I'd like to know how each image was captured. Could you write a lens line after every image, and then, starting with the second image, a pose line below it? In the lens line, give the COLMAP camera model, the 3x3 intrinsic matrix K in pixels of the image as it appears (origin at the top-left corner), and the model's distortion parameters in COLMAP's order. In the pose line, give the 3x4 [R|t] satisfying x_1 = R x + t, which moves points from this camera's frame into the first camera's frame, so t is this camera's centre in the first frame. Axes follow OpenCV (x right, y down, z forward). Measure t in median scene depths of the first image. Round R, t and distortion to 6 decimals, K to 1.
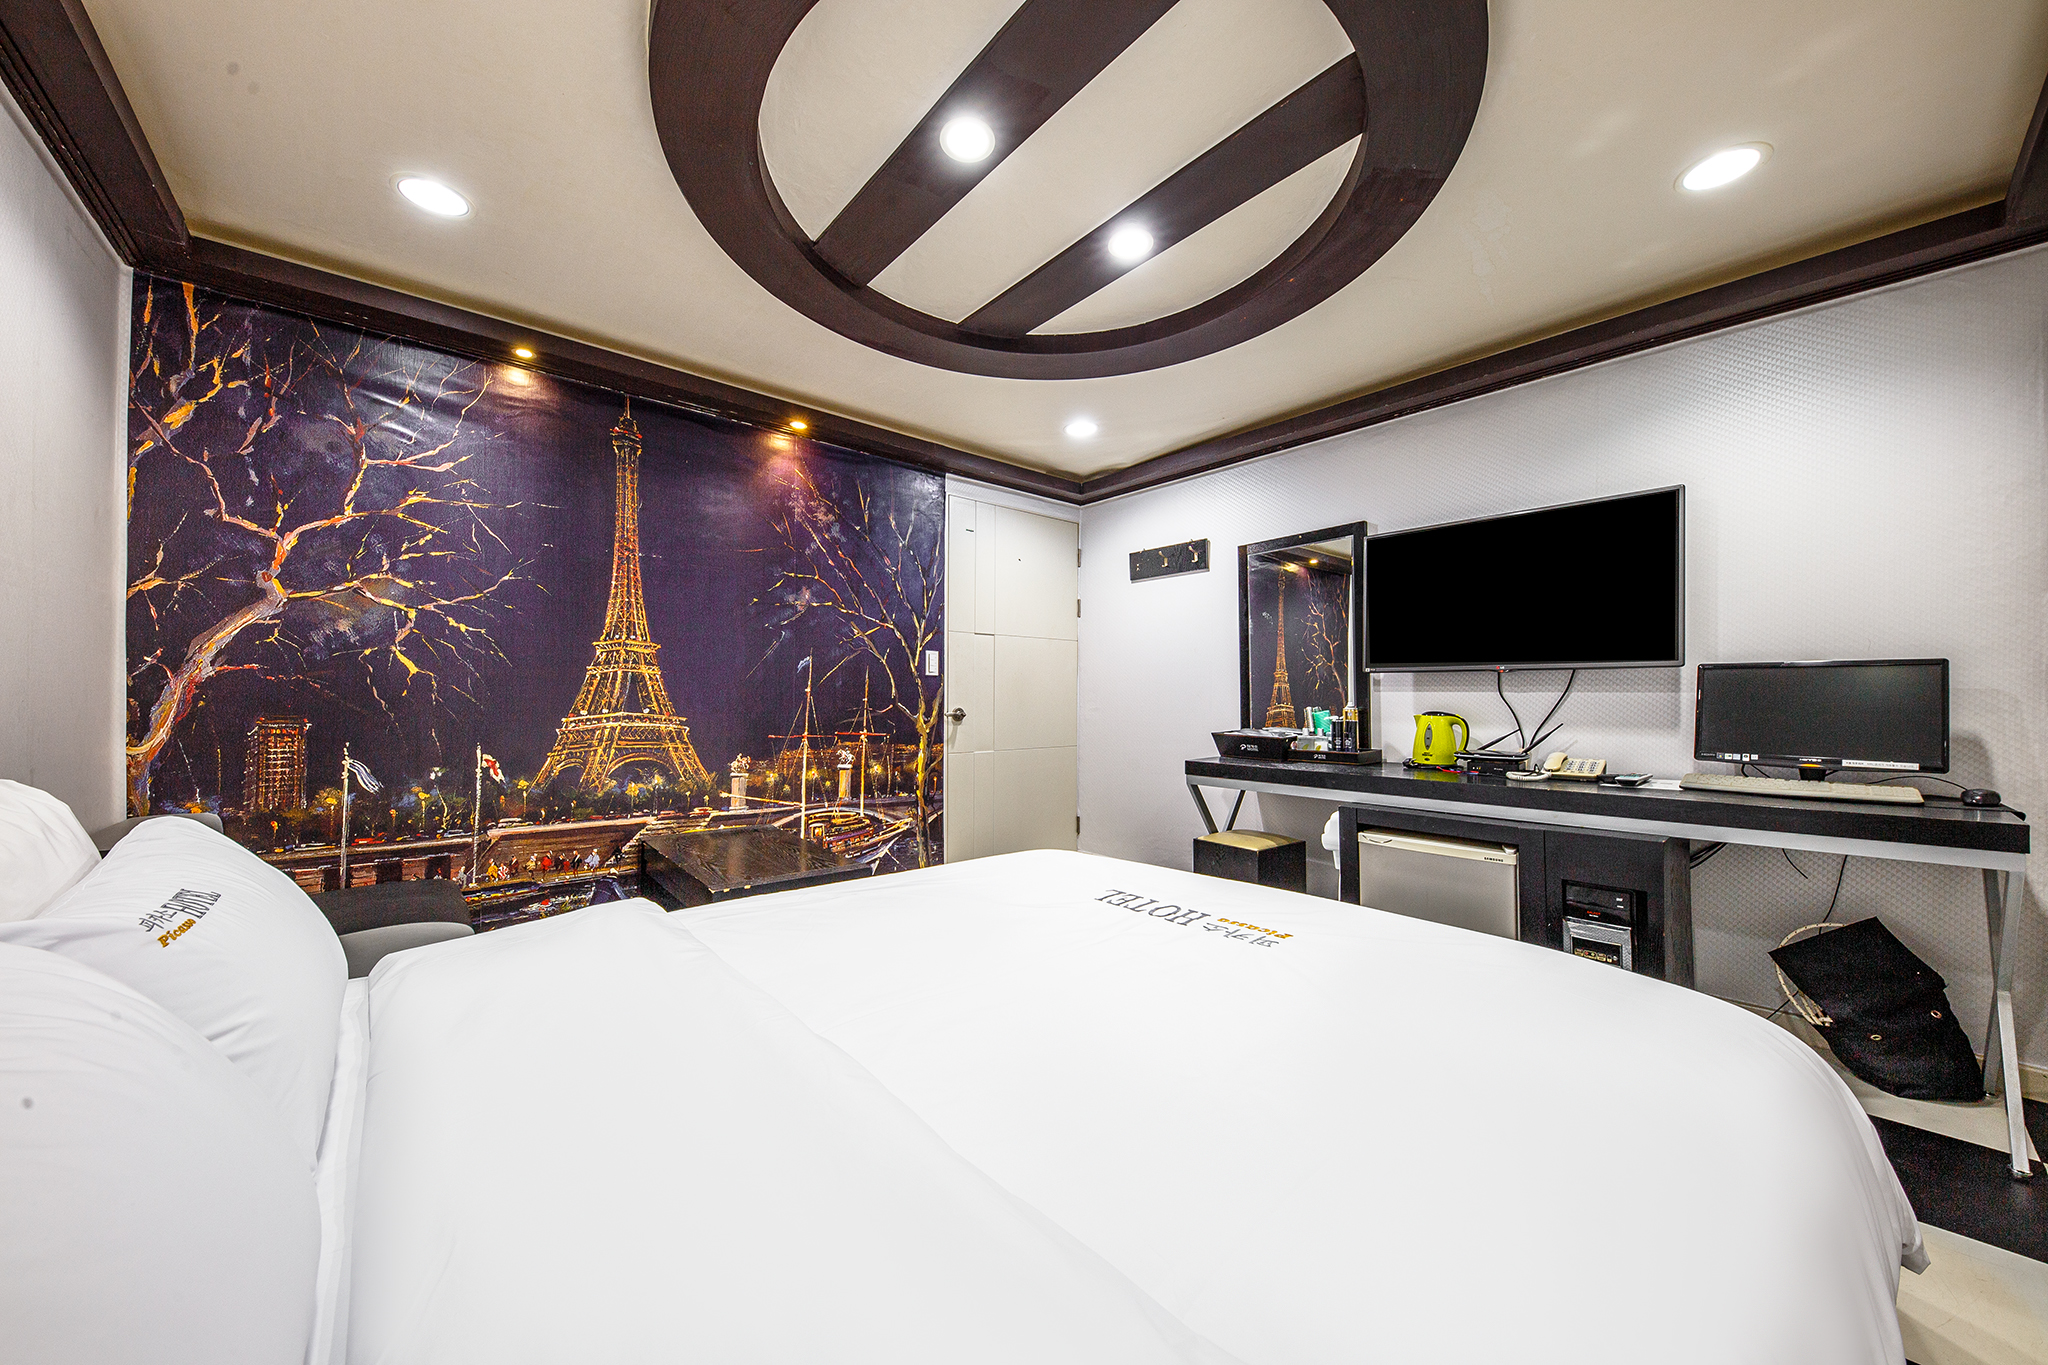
lens RADIAL K [[706.5, 0, 1021.6], [0, 706.5, 694.2], [0, 0, 1]] dist [0.000232, -0.000047]
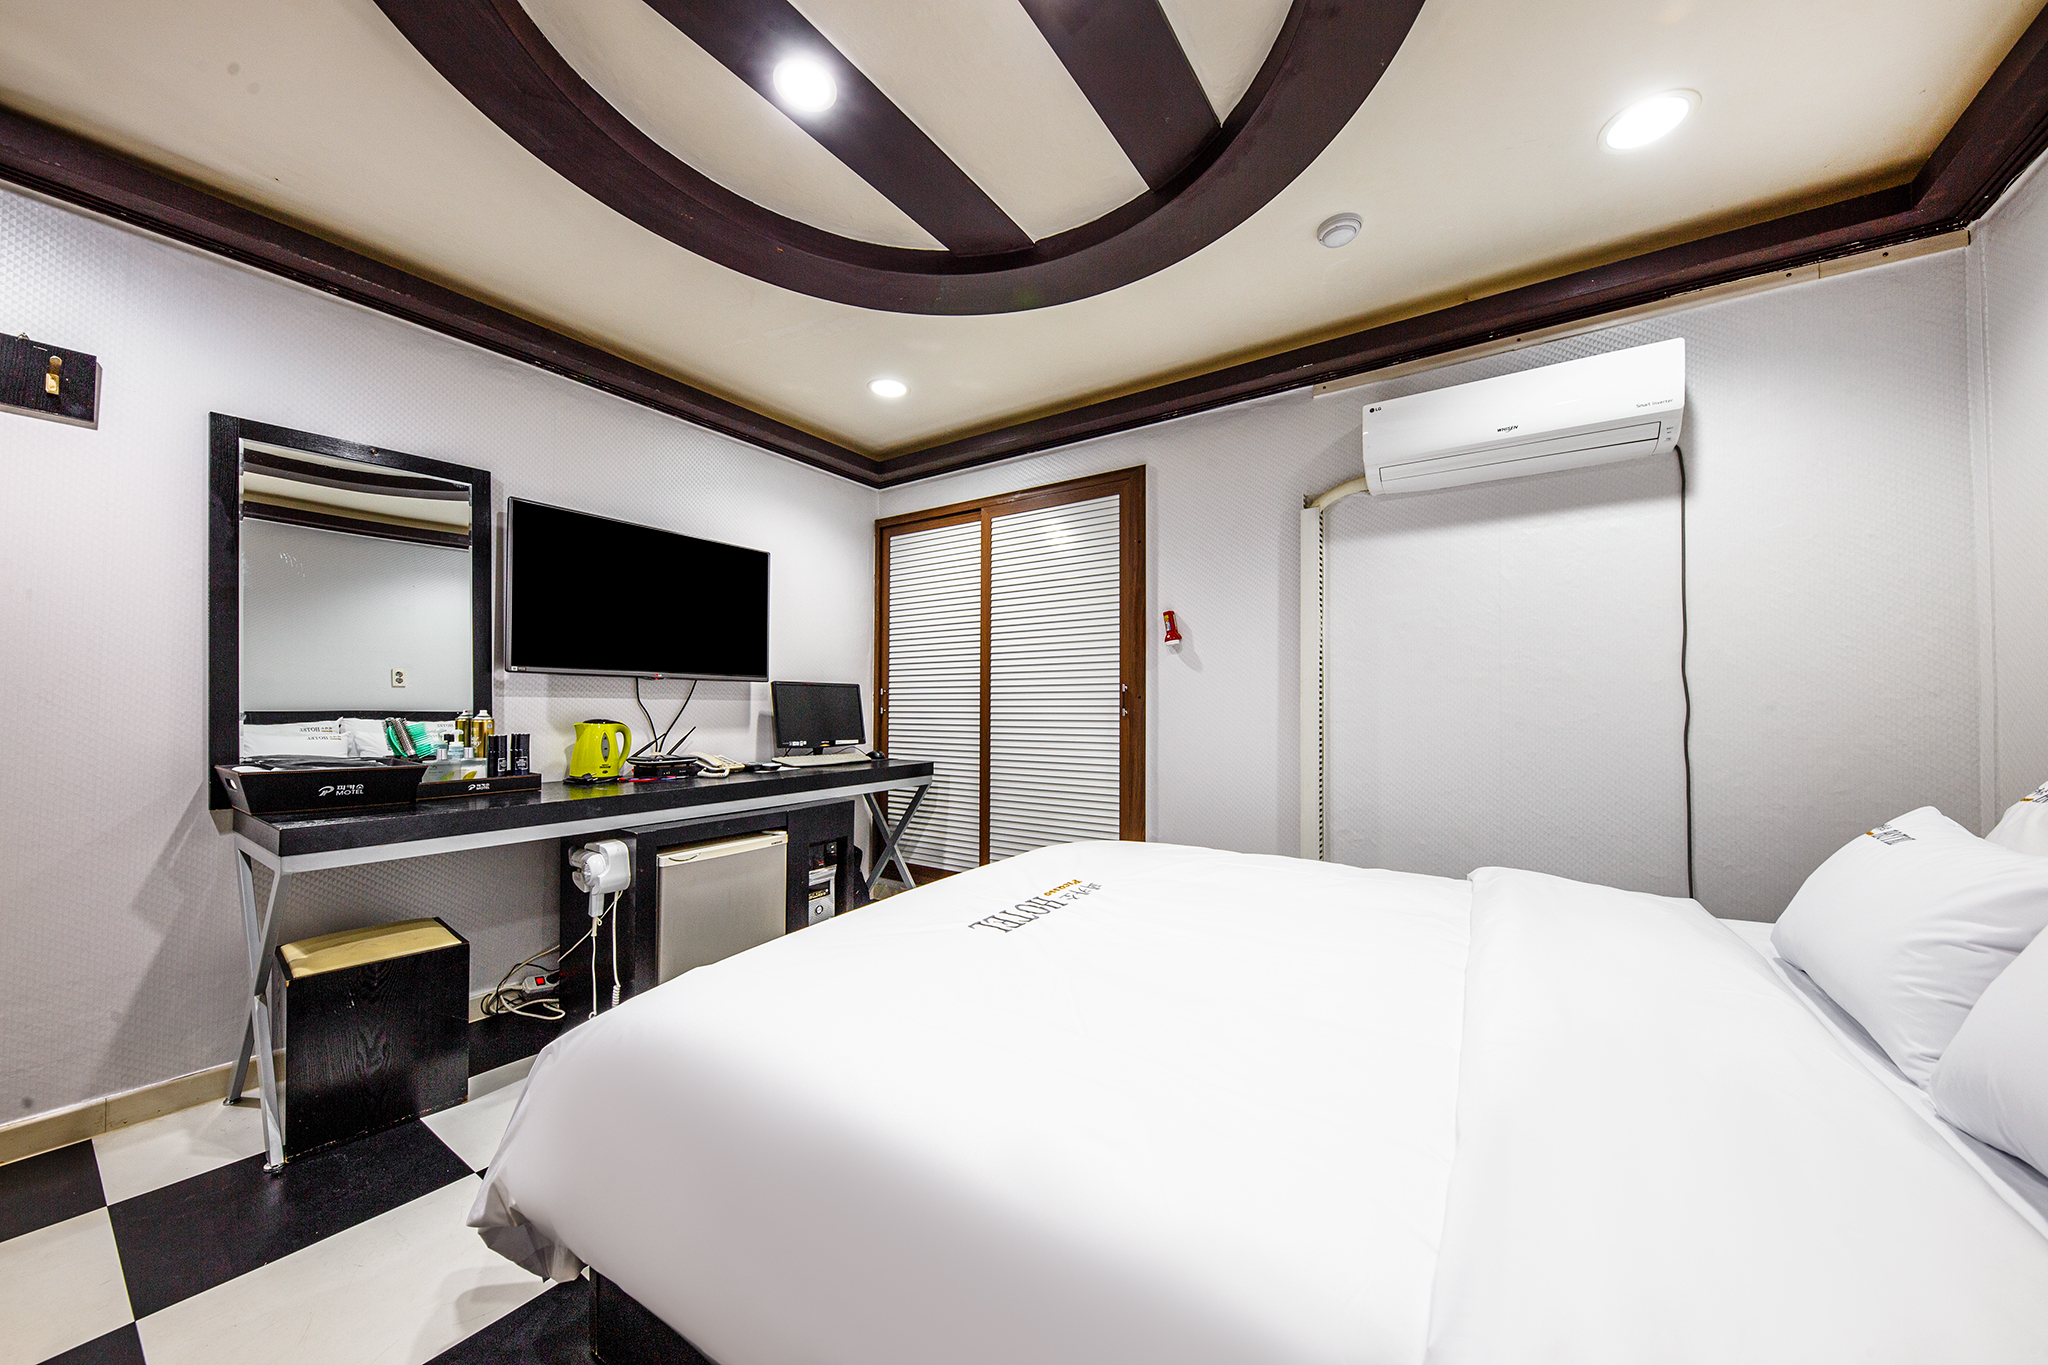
lens RADIAL K [[676.3, 0, 1058.0], [0, 676.3, 699.7], [0, 0, 1]] dist [-0.000079, -0.000006]
pose [[-0.265726, 0.005829, 0.964031, -0.489262], [-0.007951, 0.999934, -0.008237, 0.001992], [-0.964016, -0.009853, -0.265663, 0.773769]]
